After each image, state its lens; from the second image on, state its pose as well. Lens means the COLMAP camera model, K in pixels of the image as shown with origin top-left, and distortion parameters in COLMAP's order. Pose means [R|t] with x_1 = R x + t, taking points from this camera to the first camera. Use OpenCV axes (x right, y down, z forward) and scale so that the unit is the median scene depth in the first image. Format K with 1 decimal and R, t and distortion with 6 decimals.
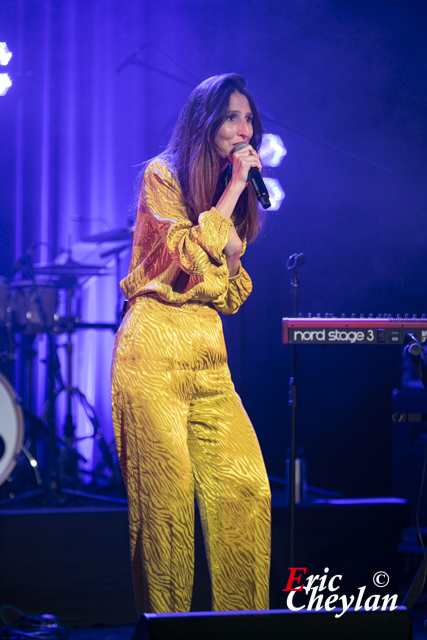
lens RADIAL K [[2533.7, 0, 210.0], [0, 2533.7, 316.7], [0, 0, 1]] dist [-0.774942, 0.000000]
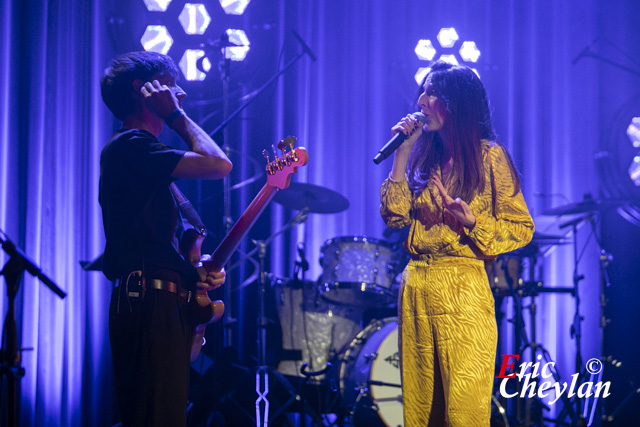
lens RADIAL K [[1859.3, 0, 367.6], [0, 1859.3, 252.2], [0, 0, 1]] dist [0.089931, 0.000000]
pose [[0.989886, -0.013114, -0.141258, -0.011131], [0.010886, 0.999804, -0.016538, 0.000075], [0.141447, 0.014834, 0.989835, 0.164478]]
